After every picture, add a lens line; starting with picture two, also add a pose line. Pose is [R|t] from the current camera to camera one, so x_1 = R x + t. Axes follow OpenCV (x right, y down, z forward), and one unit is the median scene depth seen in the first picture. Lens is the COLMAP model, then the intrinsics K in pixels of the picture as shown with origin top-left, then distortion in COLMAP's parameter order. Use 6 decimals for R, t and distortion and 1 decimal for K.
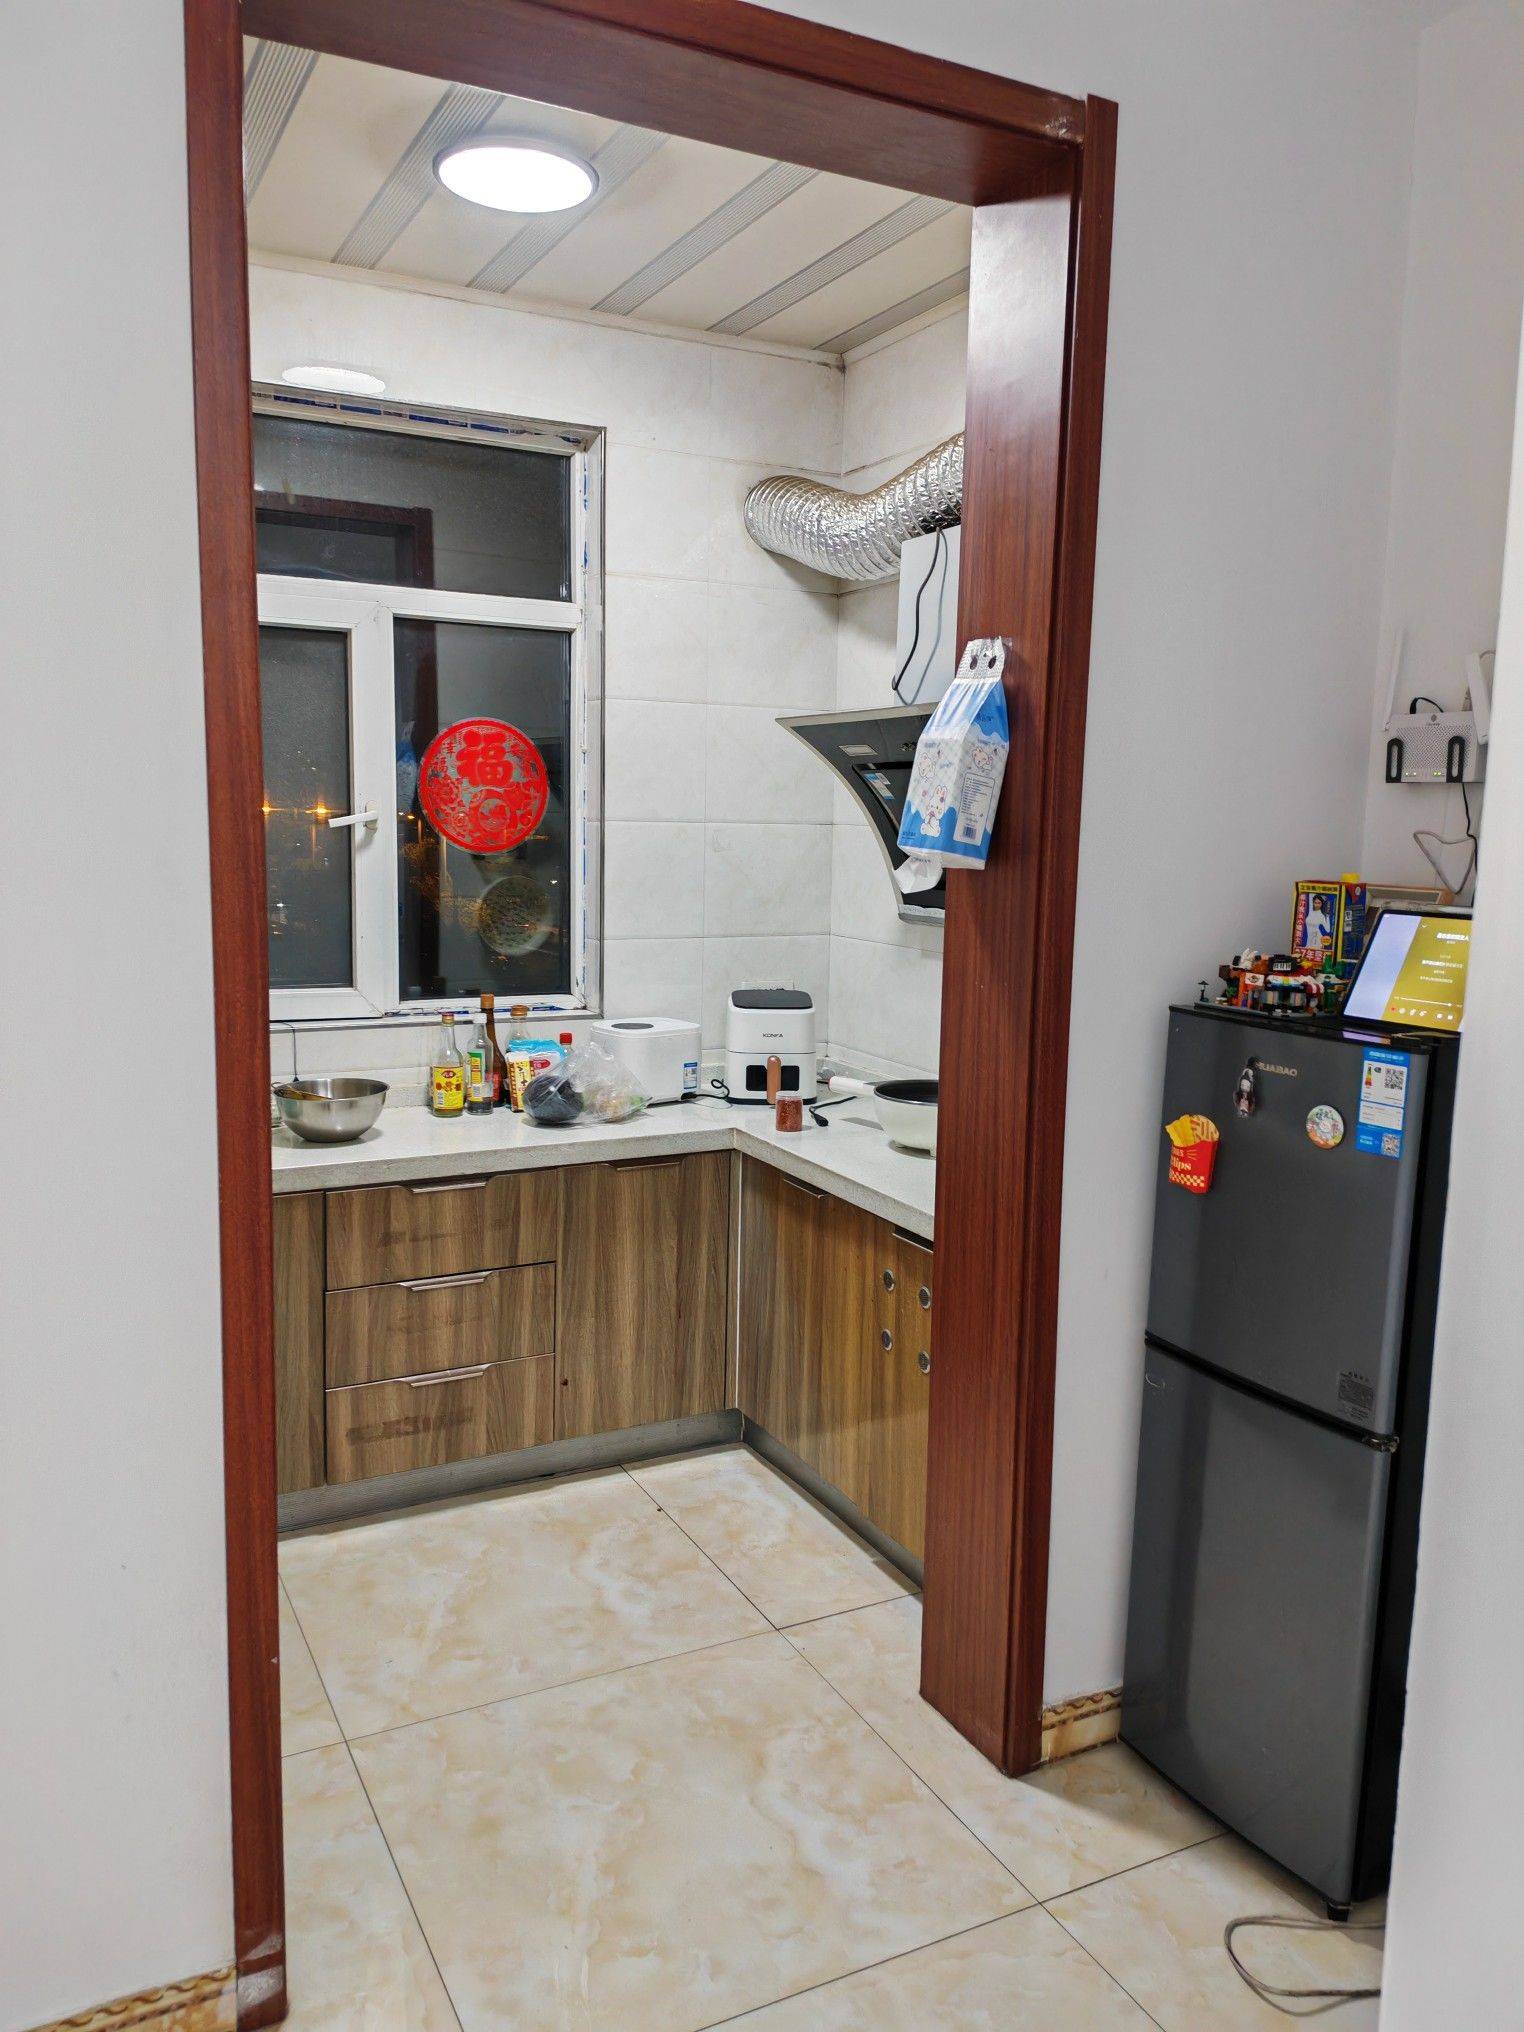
lens RADIAL K [[1520.7, 0, 752.0], [0, 1520.7, 1006.4], [0, 0, 1]] dist [0.092474, -0.119771]
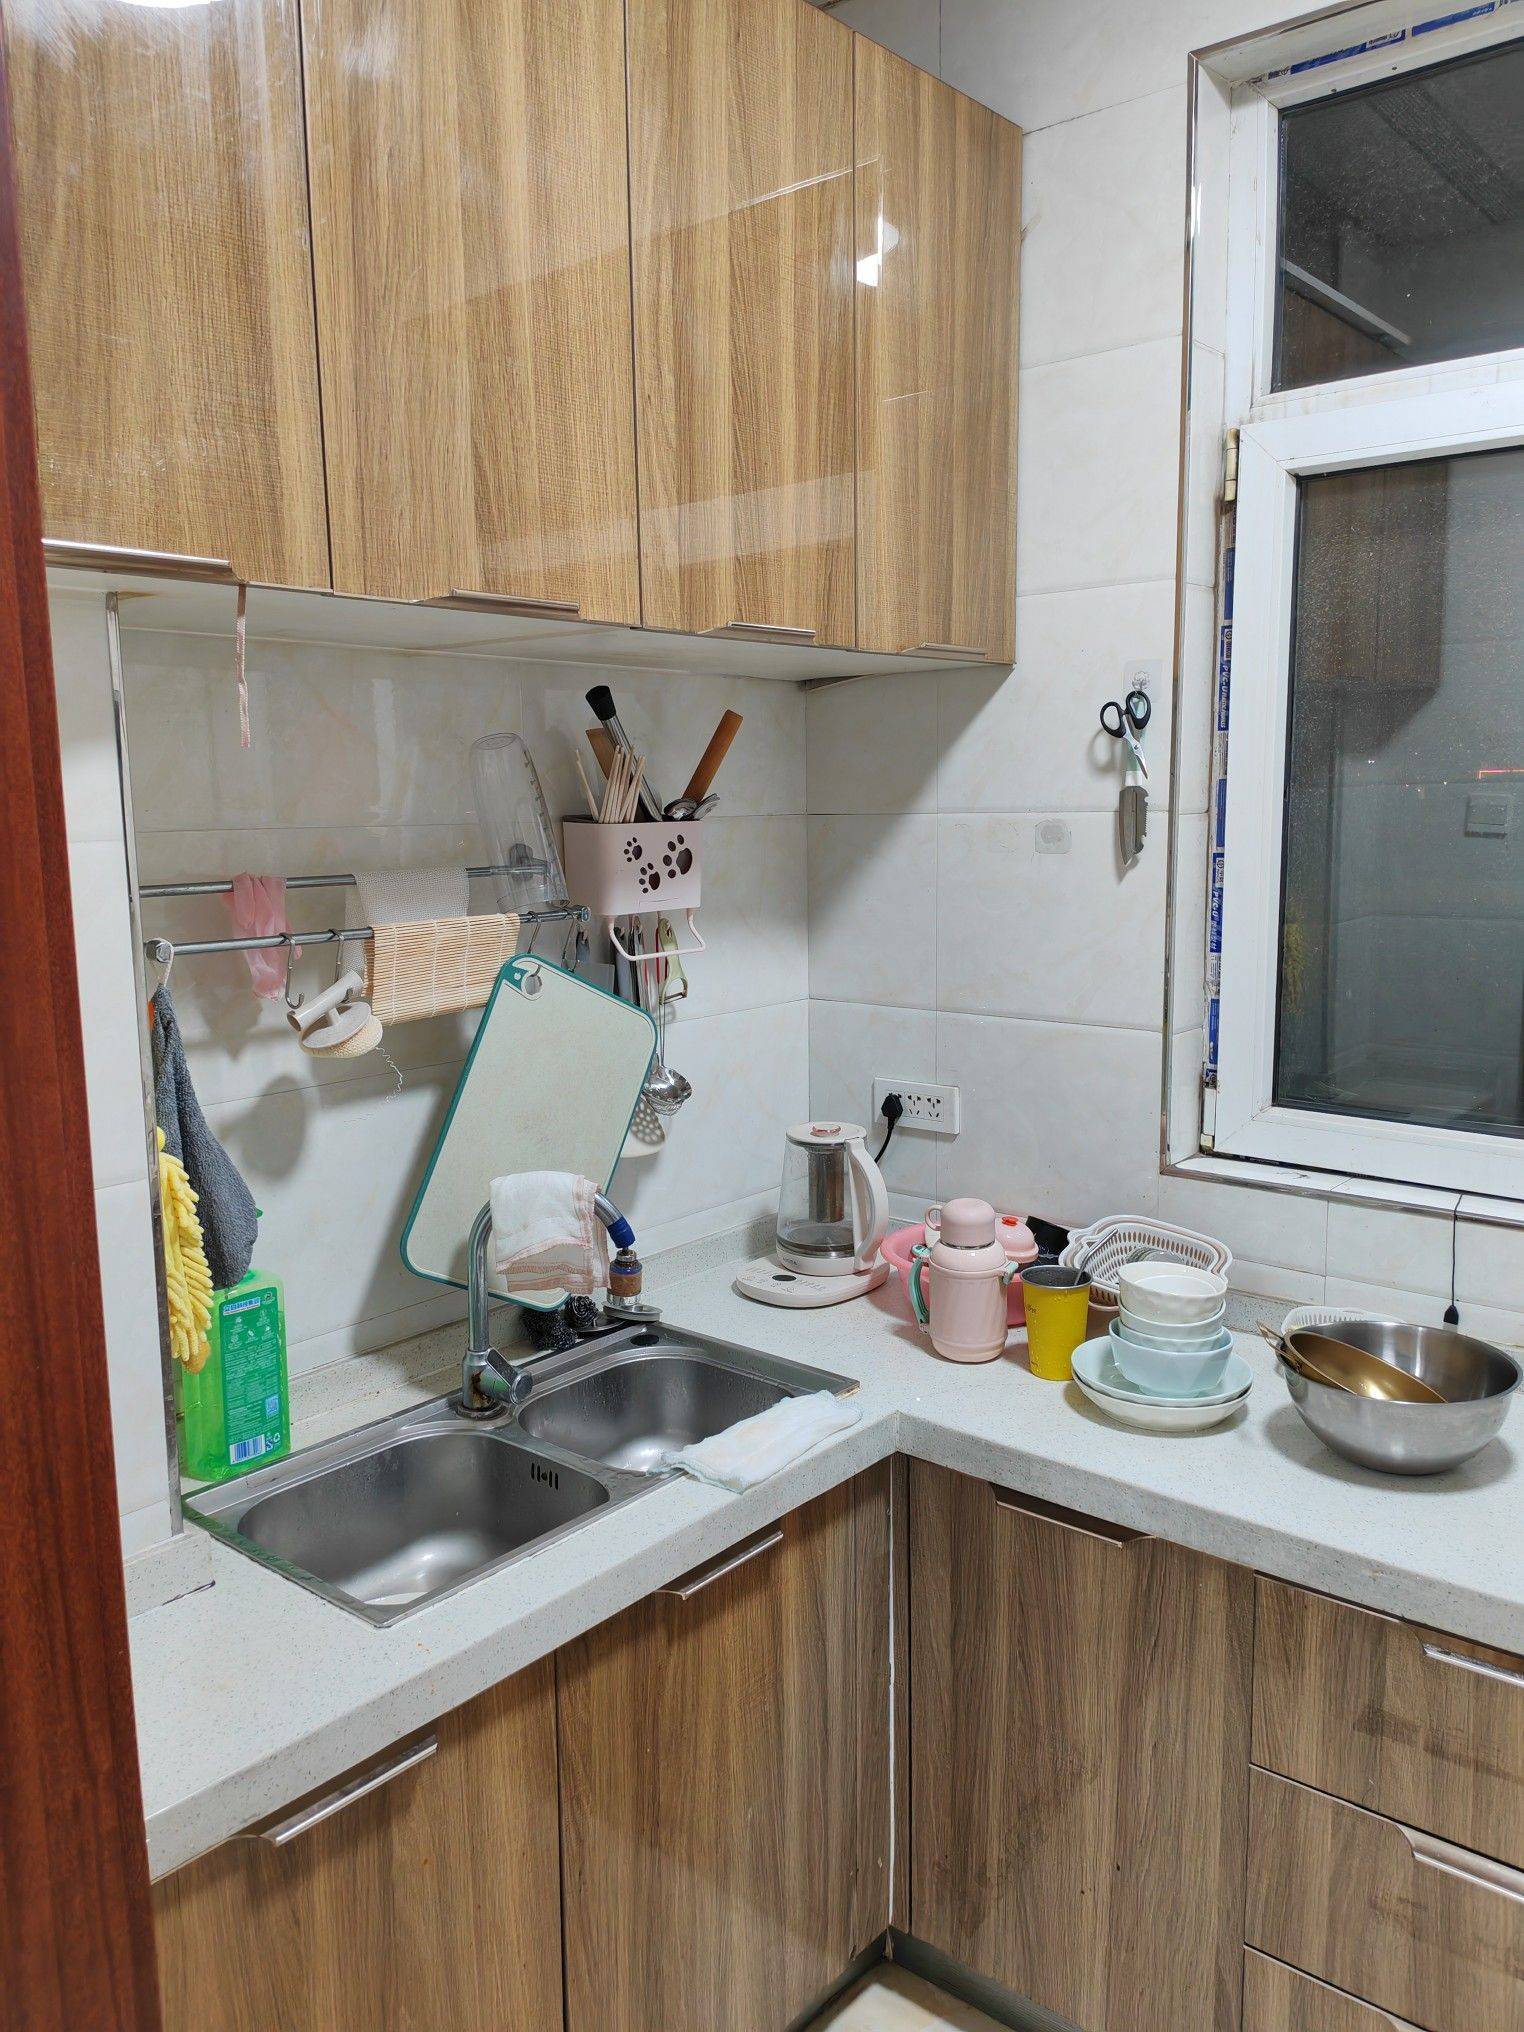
lens RADIAL K [[1520.7, 0, 752.0], [0, 1520.7, 1006.4], [0, 0, 1]] dist [0.092474, -0.119771]
pose [[0.388453, 0.102735, -0.915724, 0.126413], [-0.093502, 0.993031, 0.071744, -0.105646], [0.916712, 0.057753, 0.395351, 0.831369]]
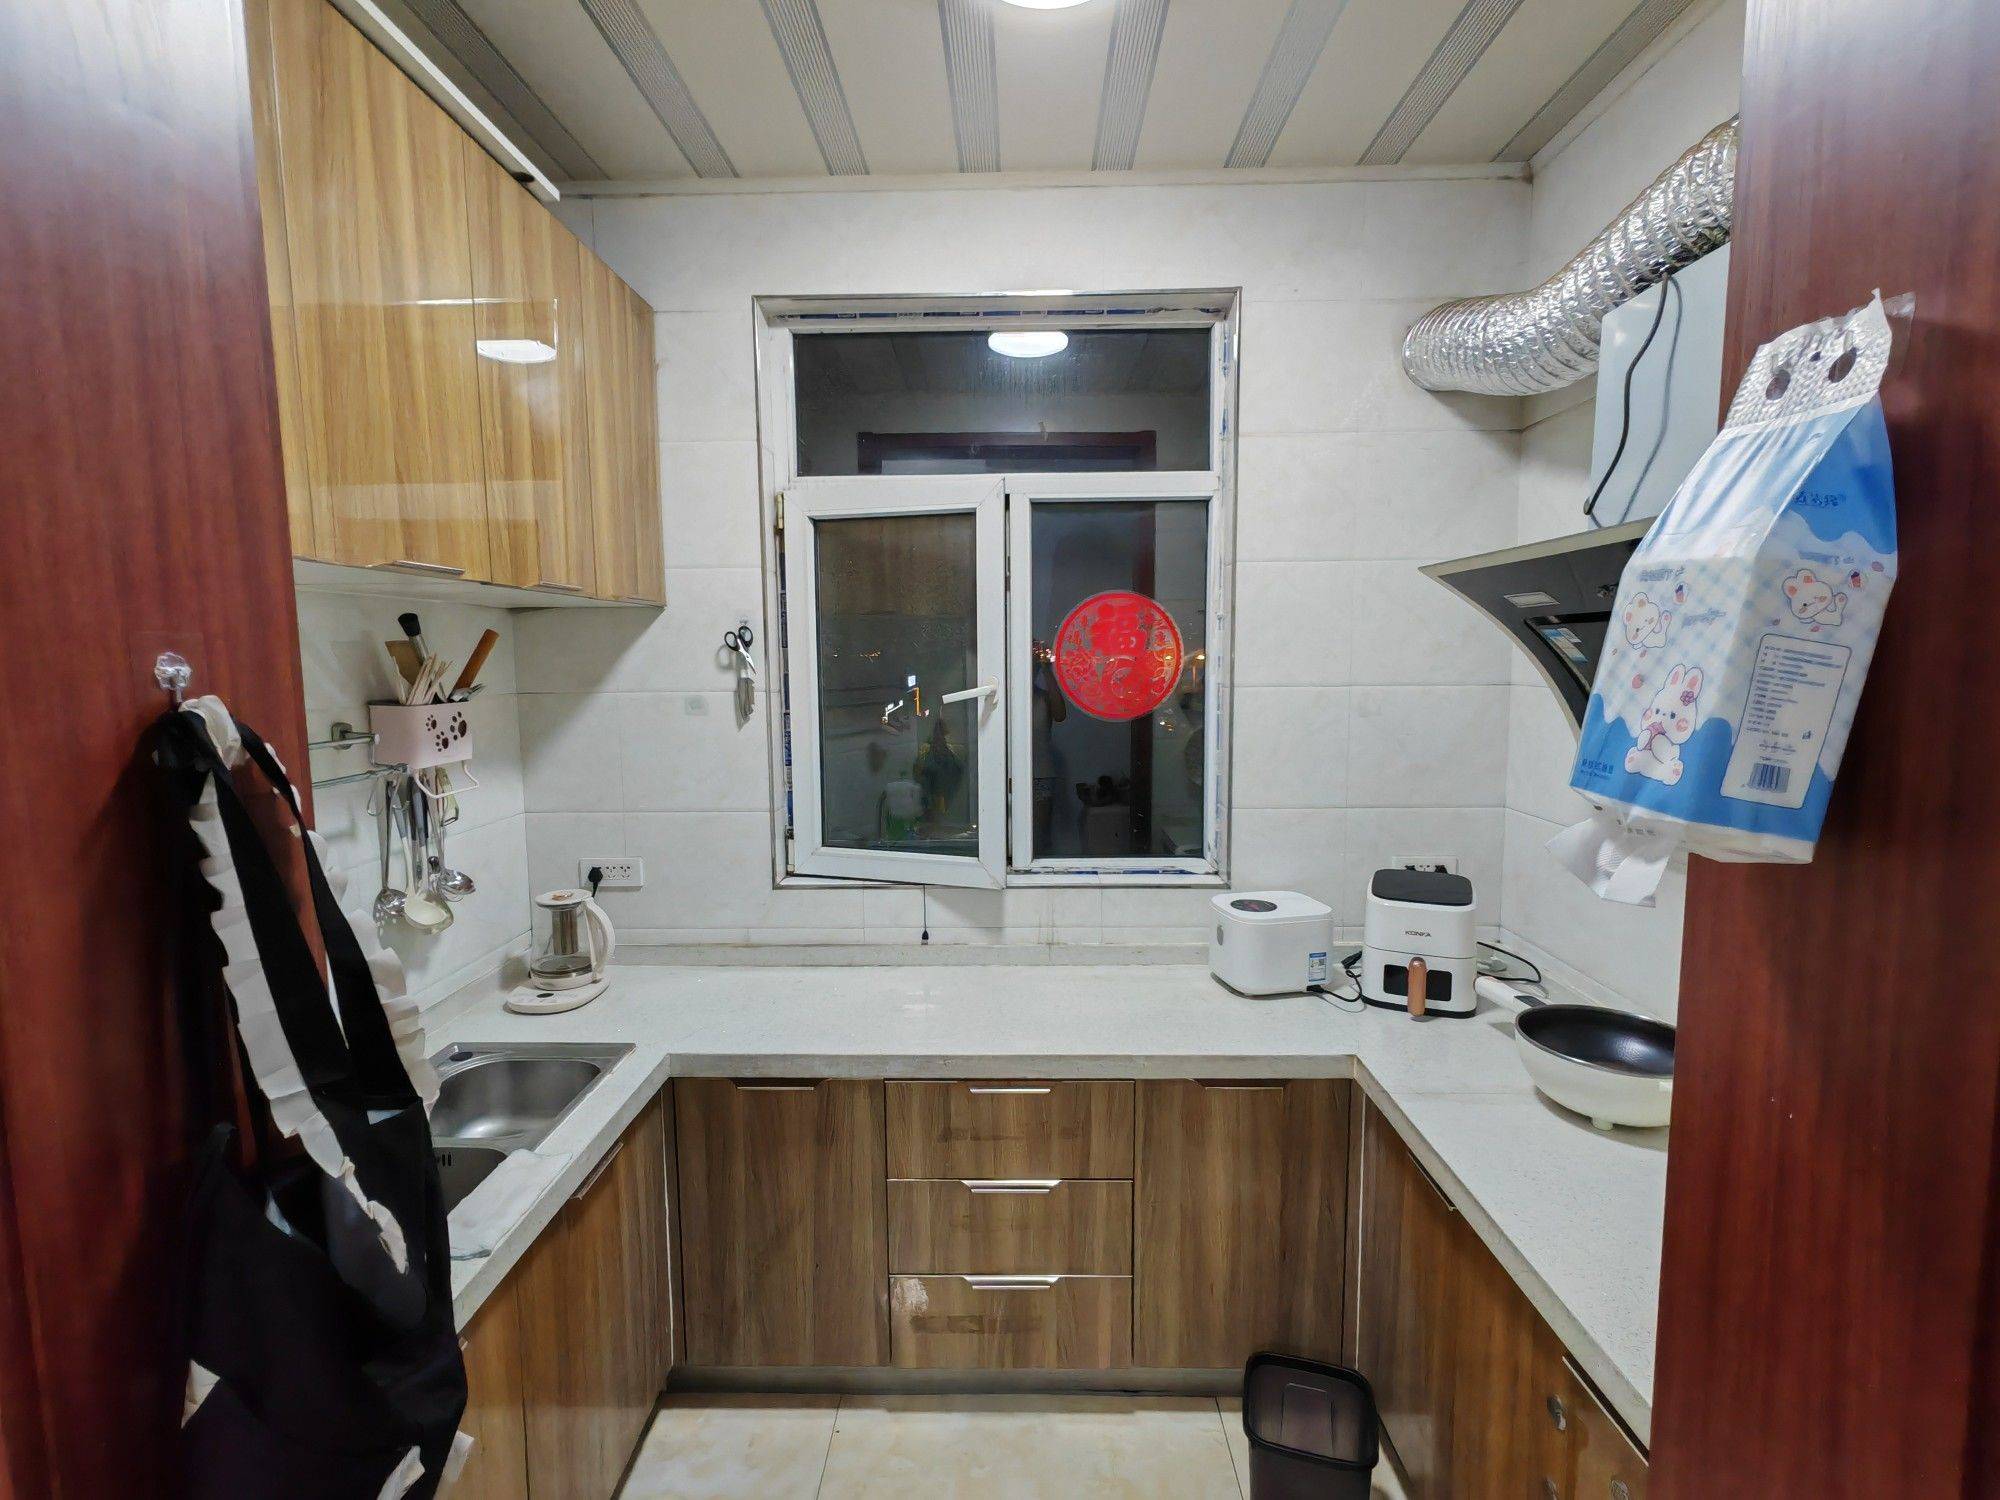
lens RADIAL K [[915.6, 0, 991.7], [0, 915.6, 742.7], [0, 0, 1]] dist [-0.003209, 0.005379]
pose [[0.878866, 0.018585, -0.476706, 0.073135], [-0.034304, 0.999116, -0.024290, -0.106645], [0.475833, 0.037701, 0.878727, 0.660731]]
